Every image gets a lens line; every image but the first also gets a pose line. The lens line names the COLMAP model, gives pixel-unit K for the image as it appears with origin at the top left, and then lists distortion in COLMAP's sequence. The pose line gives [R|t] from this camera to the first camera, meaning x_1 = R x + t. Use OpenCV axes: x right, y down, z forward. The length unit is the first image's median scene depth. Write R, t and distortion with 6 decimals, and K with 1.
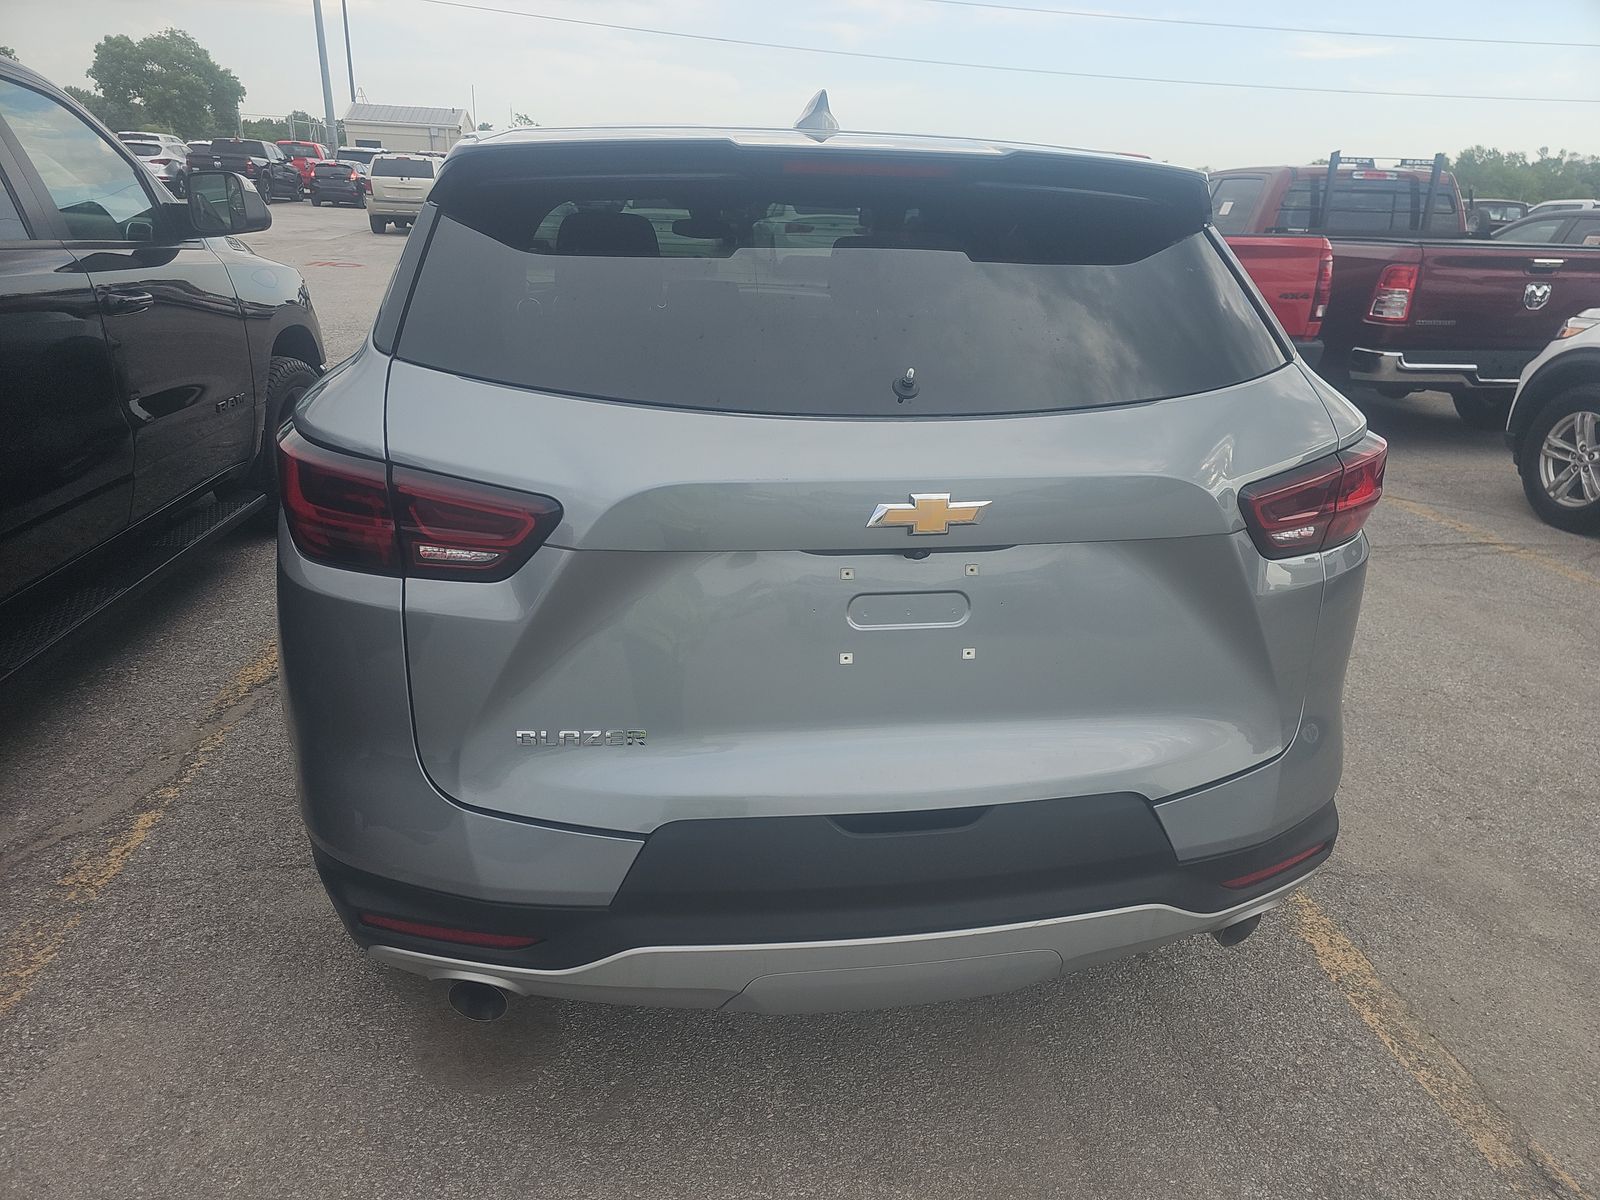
lens RADIAL K [[1048.7, 0, 789.9], [0, 1048.7, 634.4], [0, 0, 1]] dist [0.045071, -0.039106]
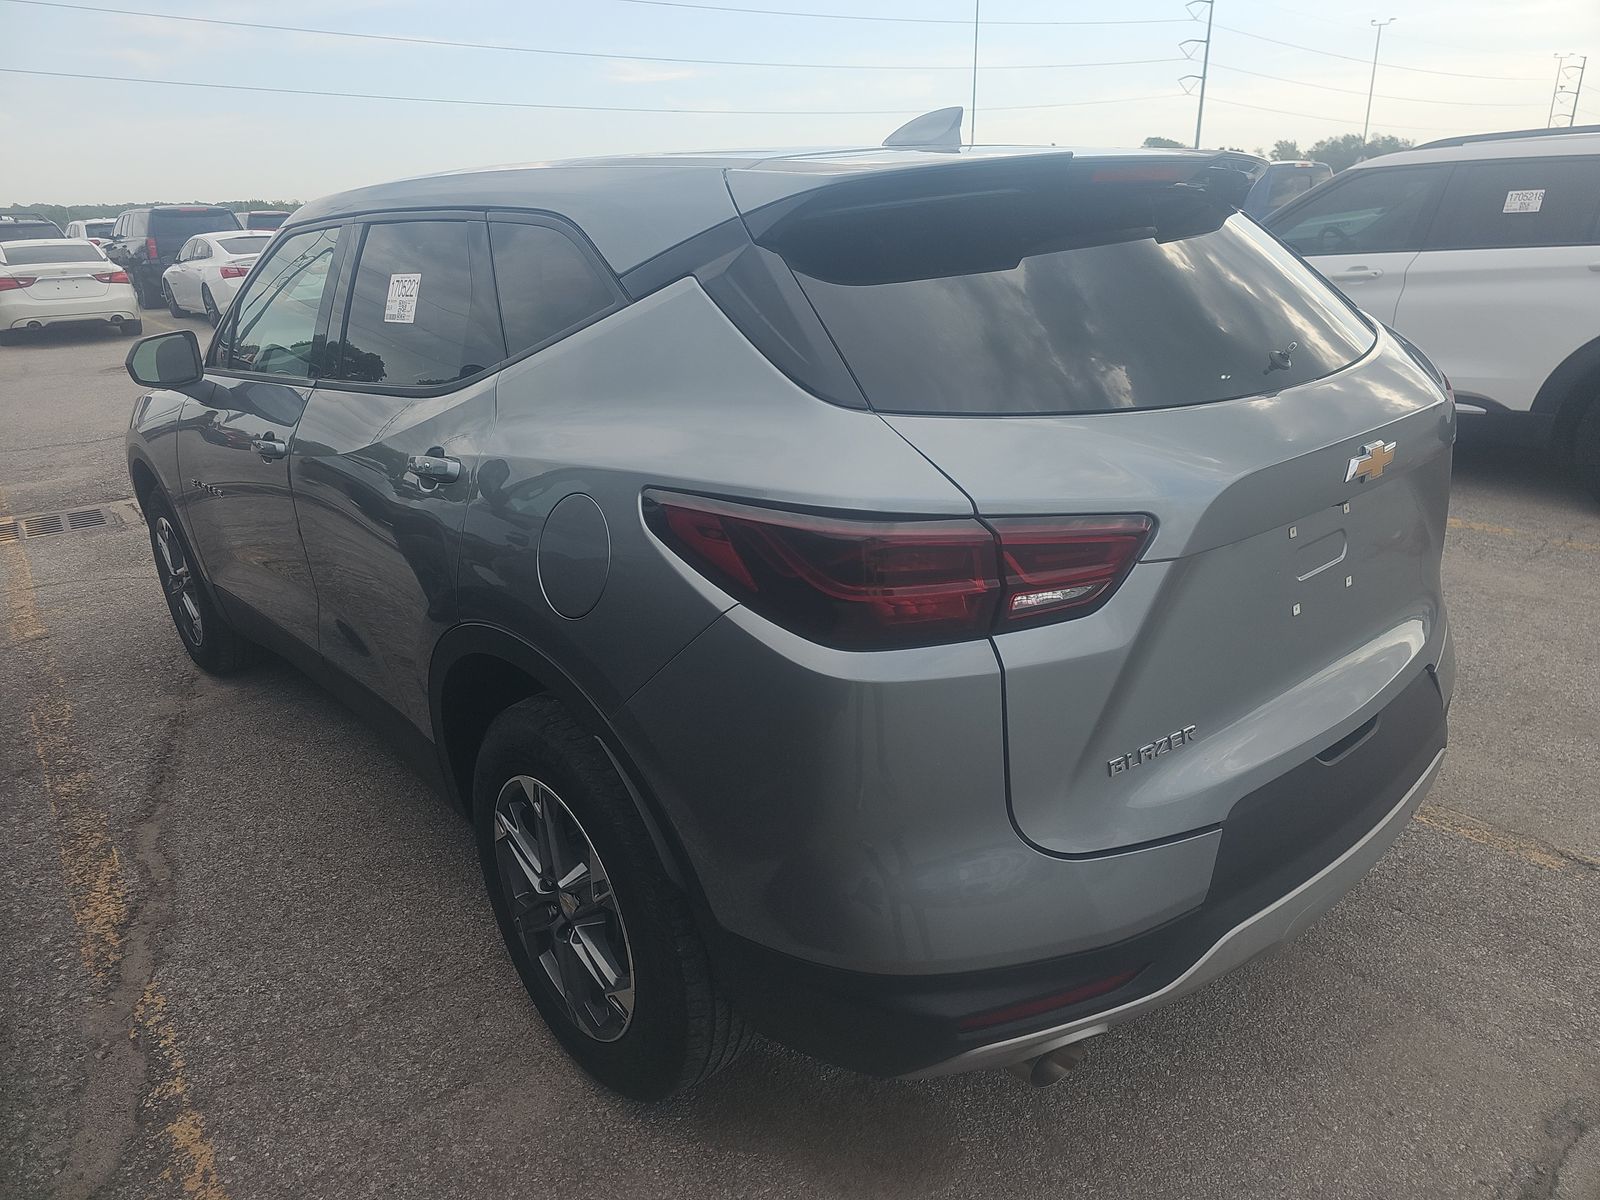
lens RADIAL K [[1048.7, 0, 789.9], [0, 1048.7, 634.4], [0, 0, 1]] dist [0.045071, -0.039106]
pose [[0.854415, -0.253861, 0.453354, -0.669828], [0.262242, 0.963928, 0.045528, -0.103817], [-0.448558, 0.079989, 0.890167, 0.188680]]
